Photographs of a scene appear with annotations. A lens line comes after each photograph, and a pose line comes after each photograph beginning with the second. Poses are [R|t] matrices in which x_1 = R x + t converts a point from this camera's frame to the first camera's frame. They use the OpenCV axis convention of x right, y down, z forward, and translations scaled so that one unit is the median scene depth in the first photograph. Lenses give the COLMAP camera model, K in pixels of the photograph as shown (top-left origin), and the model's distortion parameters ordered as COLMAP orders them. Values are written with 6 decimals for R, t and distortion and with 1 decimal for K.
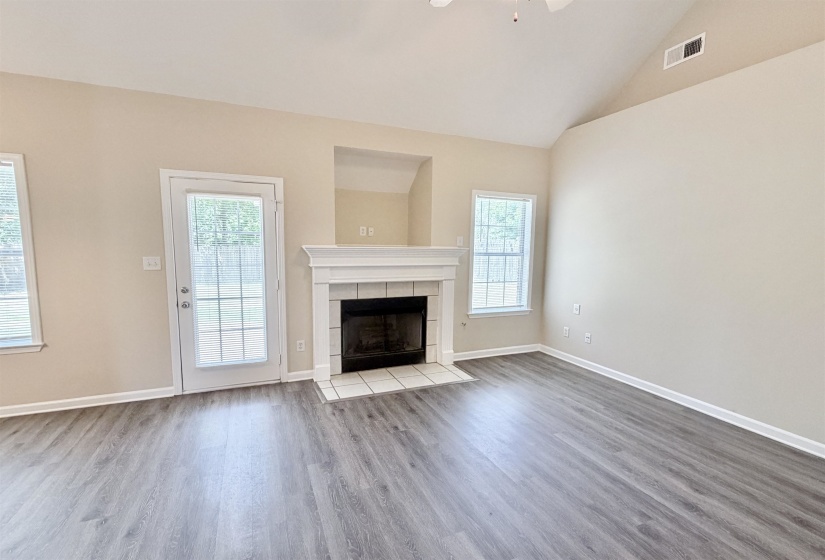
lens RADIAL K [[380.6, 0, 415.4], [0, 380.6, 287.8], [0, 0, 1]] dist [-0.001521, 0.000348]
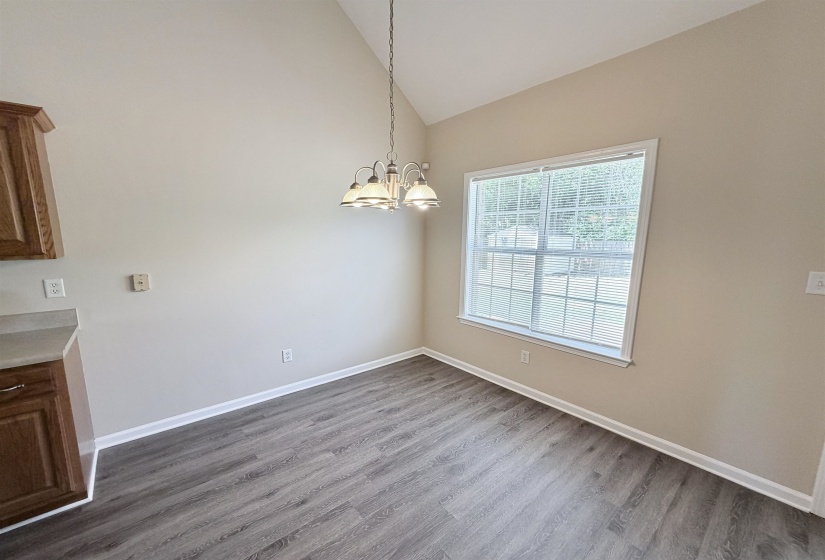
lens RADIAL K [[328.3, 0, 406.2], [0, 328.3, 289.4], [0, 0, 1]] dist [-0.001007, 0.000269]
pose [[0.272170, 0.146740, -0.950995, -0.424718], [-0.112563, 0.986374, 0.119984, -0.047651], [0.955643, 0.074391, 0.284979, 0.277167]]
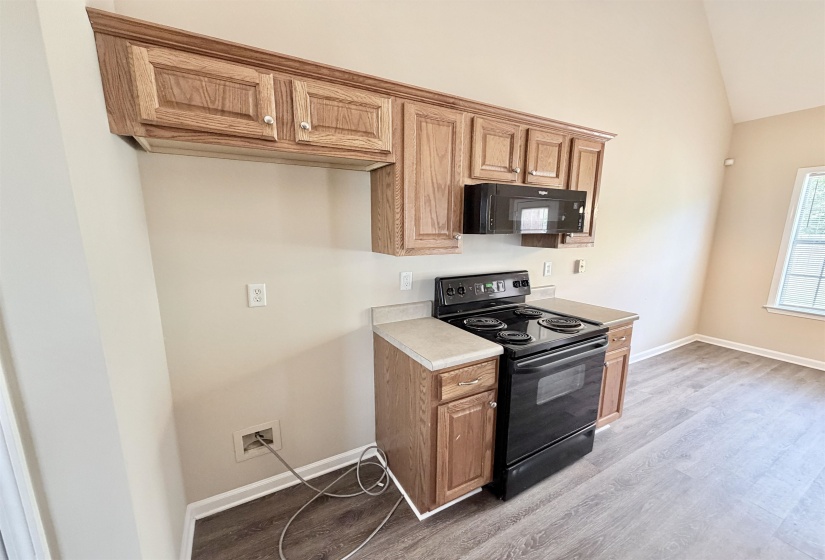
lens RADIAL K [[328.3, 0, 408.5], [0, 328.3, 292.1], [0, 0, 1]] dist [-0.001007, 0.000269]
pose [[0.103061, 0.181418, -0.977991, -0.415316], [-0.116085, 0.978701, 0.169316, 0.061790], [0.987878, 0.096080, 0.121926, -0.666015]]
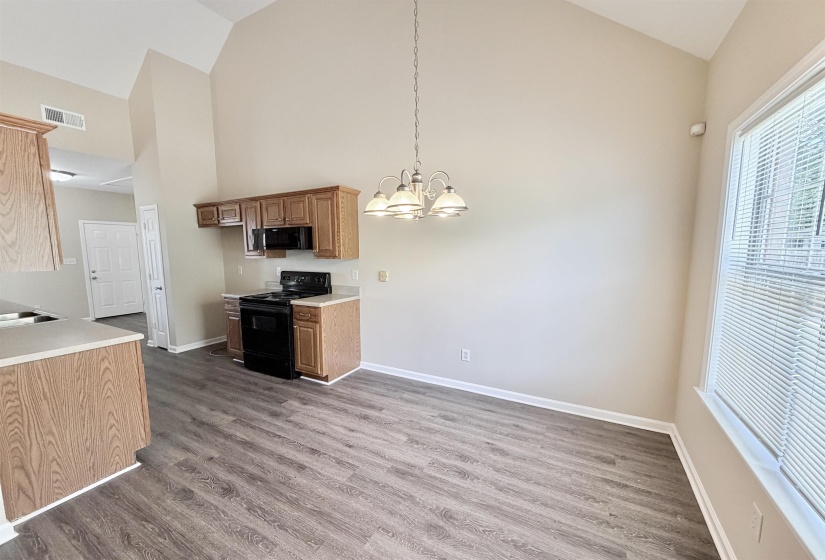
lens RADIAL K [[328.3, 0, 411.9], [0, 328.3, 287.0], [0, 0, 1]] dist [-0.001007, 0.000269]
pose [[-0.792499, 0.062917, -0.606619, -0.644936], [-0.073898, 0.977429, 0.197918, -0.111854], [0.605380, 0.201678, -0.769962, 0.900247]]
